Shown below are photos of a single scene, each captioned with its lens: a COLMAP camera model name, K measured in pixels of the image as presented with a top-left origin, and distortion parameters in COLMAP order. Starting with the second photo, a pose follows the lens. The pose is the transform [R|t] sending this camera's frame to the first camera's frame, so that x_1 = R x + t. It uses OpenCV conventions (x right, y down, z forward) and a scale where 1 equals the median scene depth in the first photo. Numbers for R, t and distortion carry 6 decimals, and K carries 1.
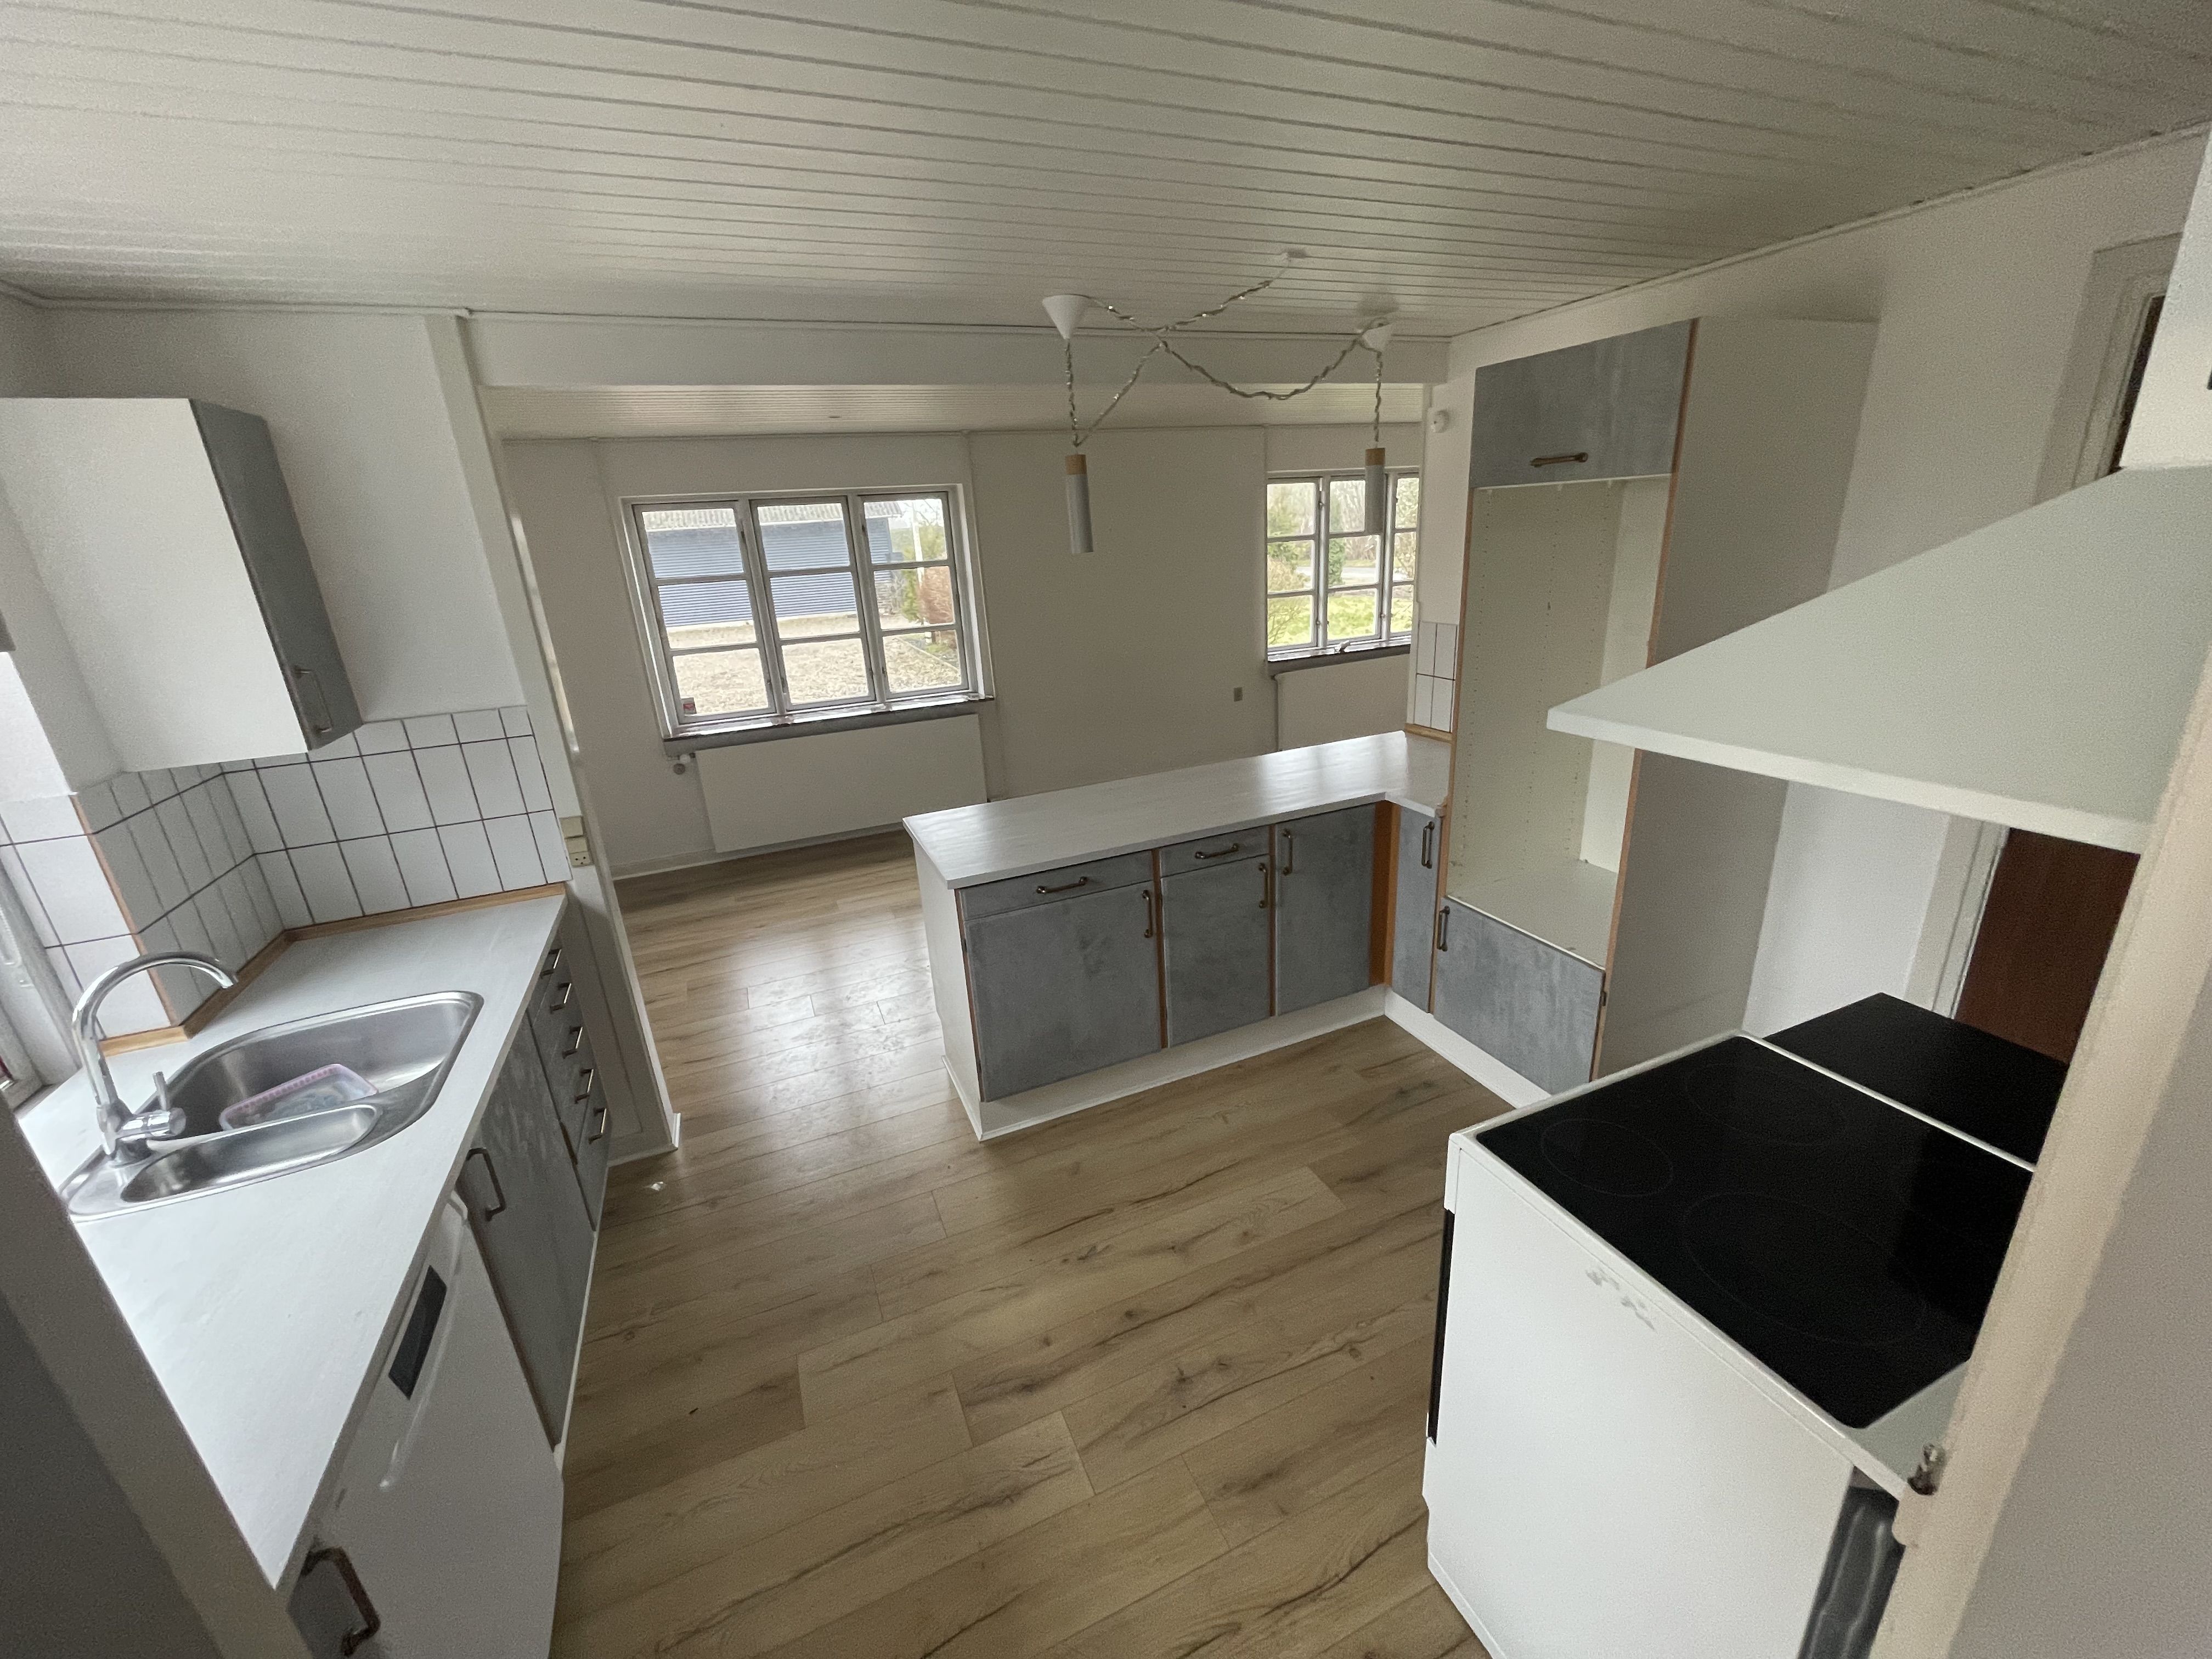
lens RADIAL K [[886.0, 0, 1109.8], [0, 886.0, 830.6], [0, 0, 1]] dist [-0.008363, -0.000320]
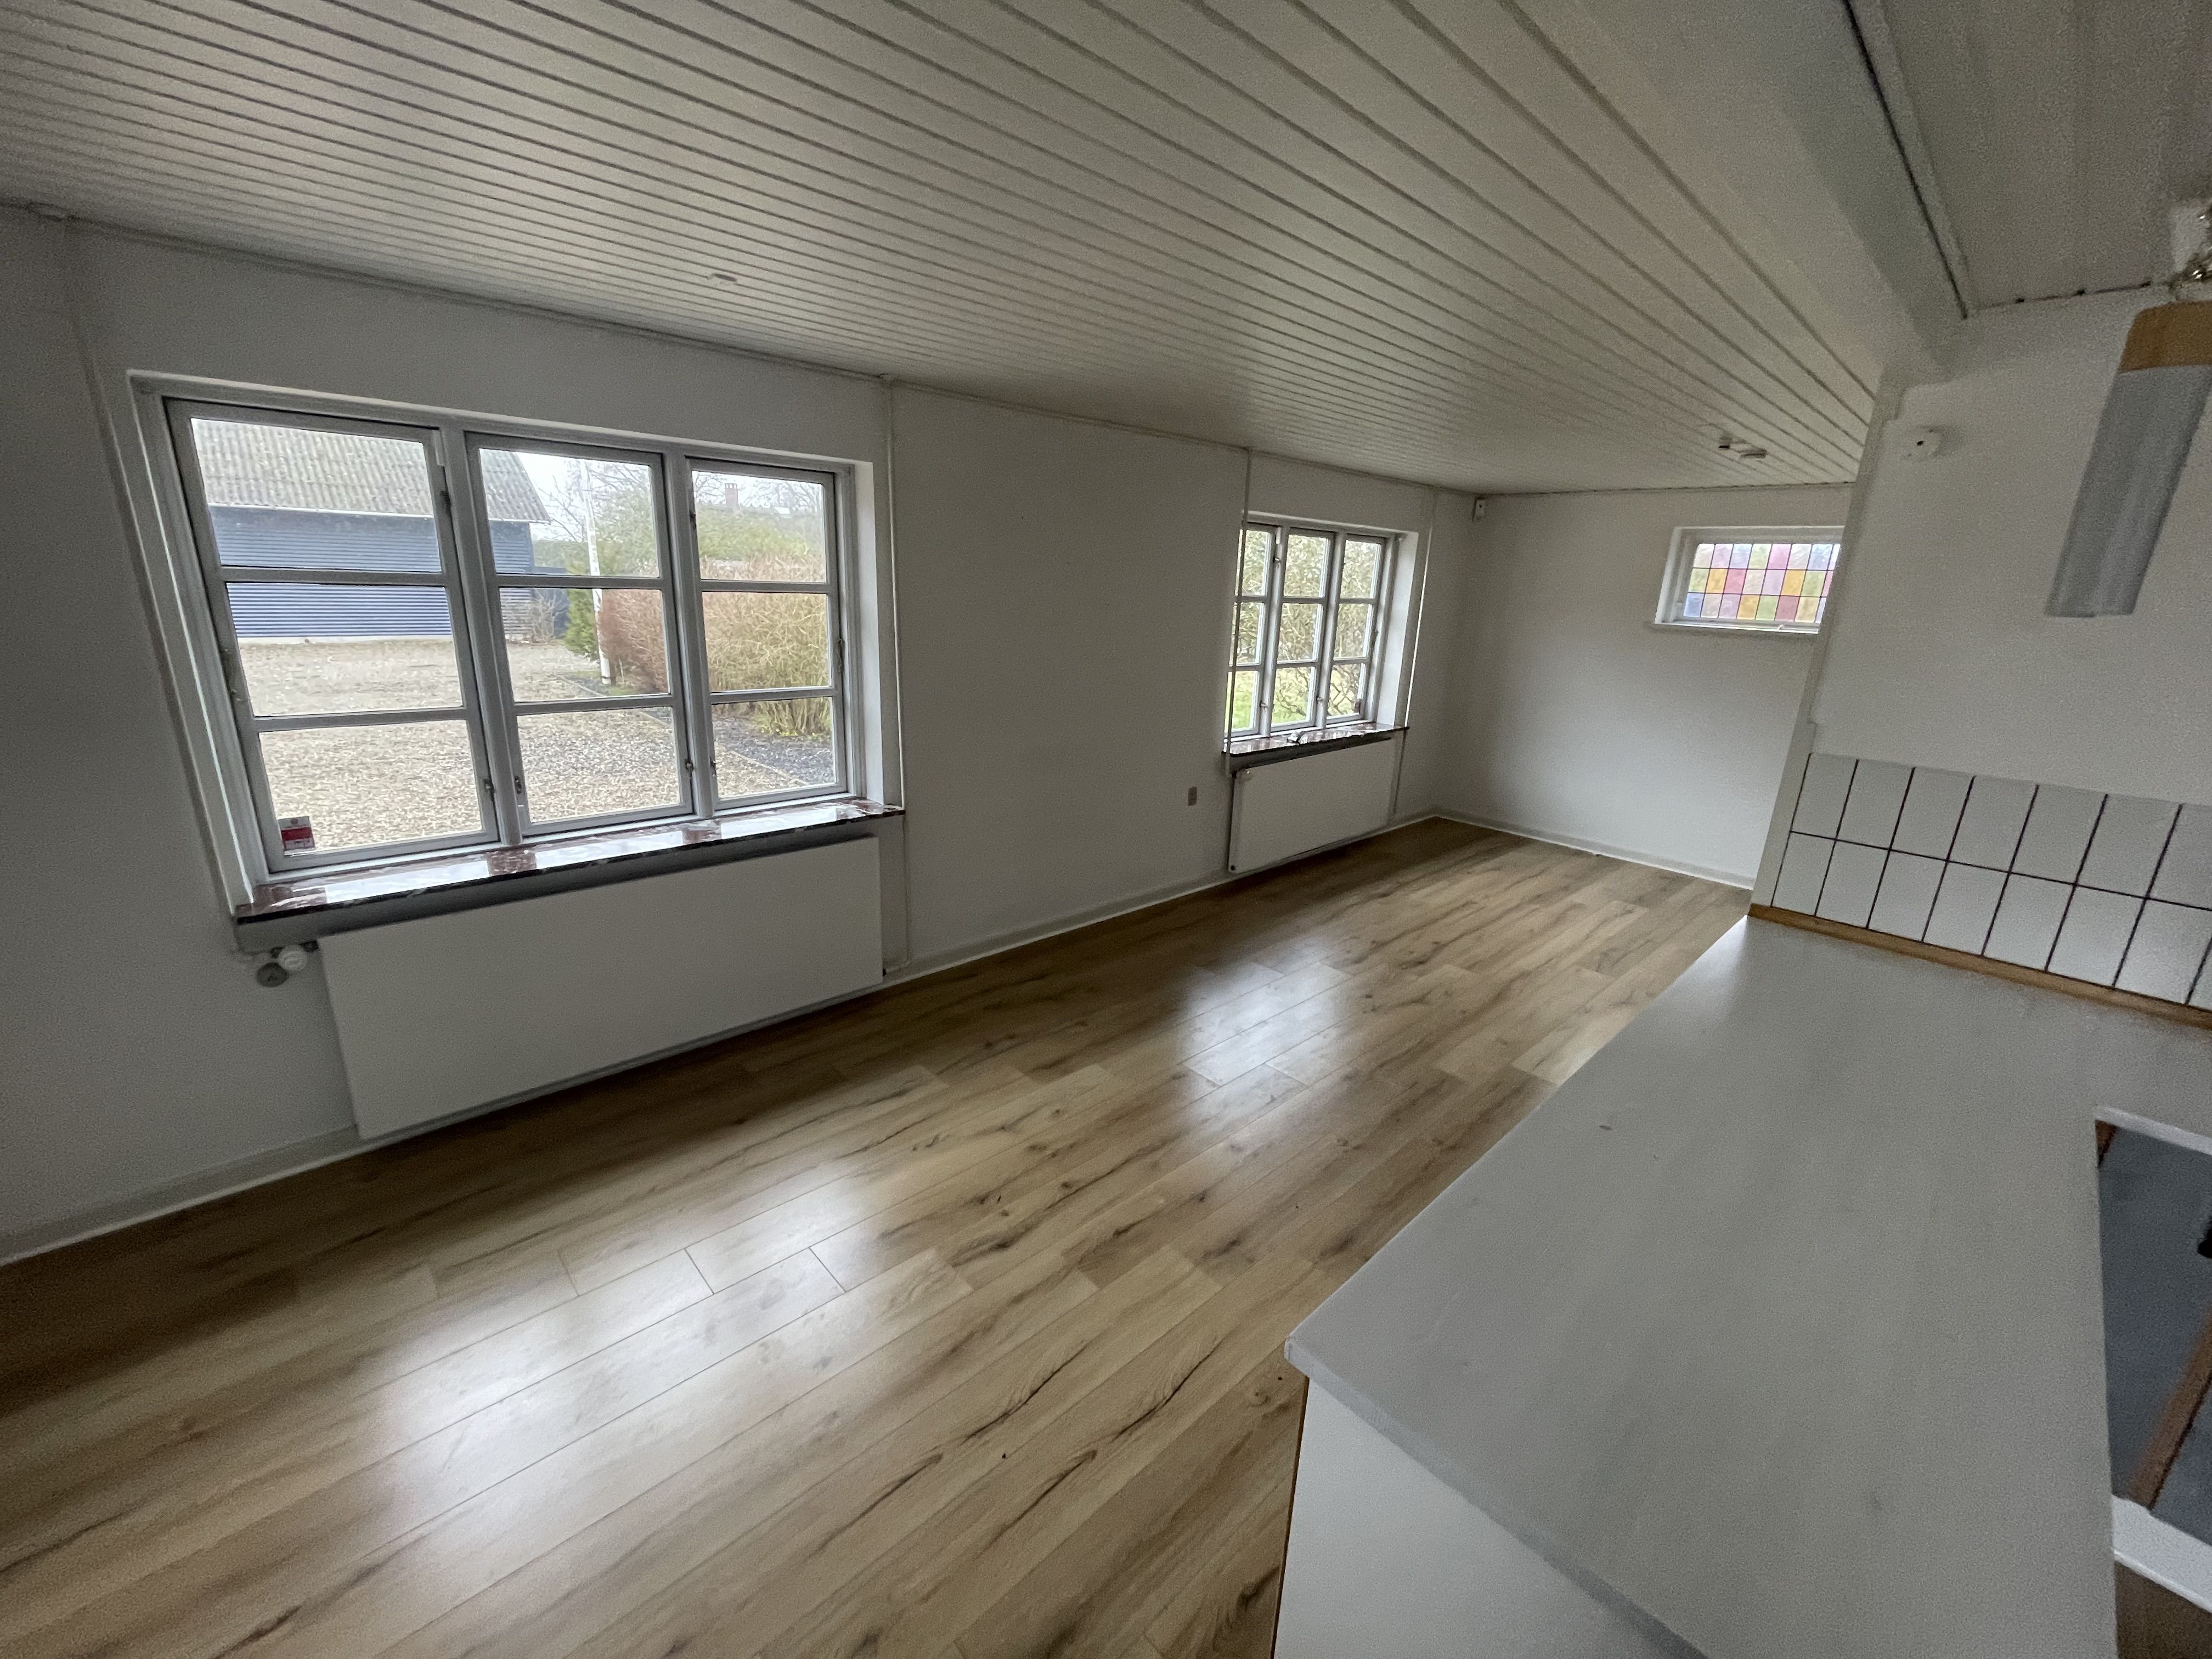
lens RADIAL K [[886.0, 0, 1114.0], [0, 886.0, 828.0], [0, 0, 1]] dist [-0.008363, -0.000320]
pose [[0.932696, -0.003097, 0.360650, -0.225239], [0.024211, 0.998245, -0.054041, -0.103582], [-0.359850, 0.059136, 0.931134, 0.381628]]
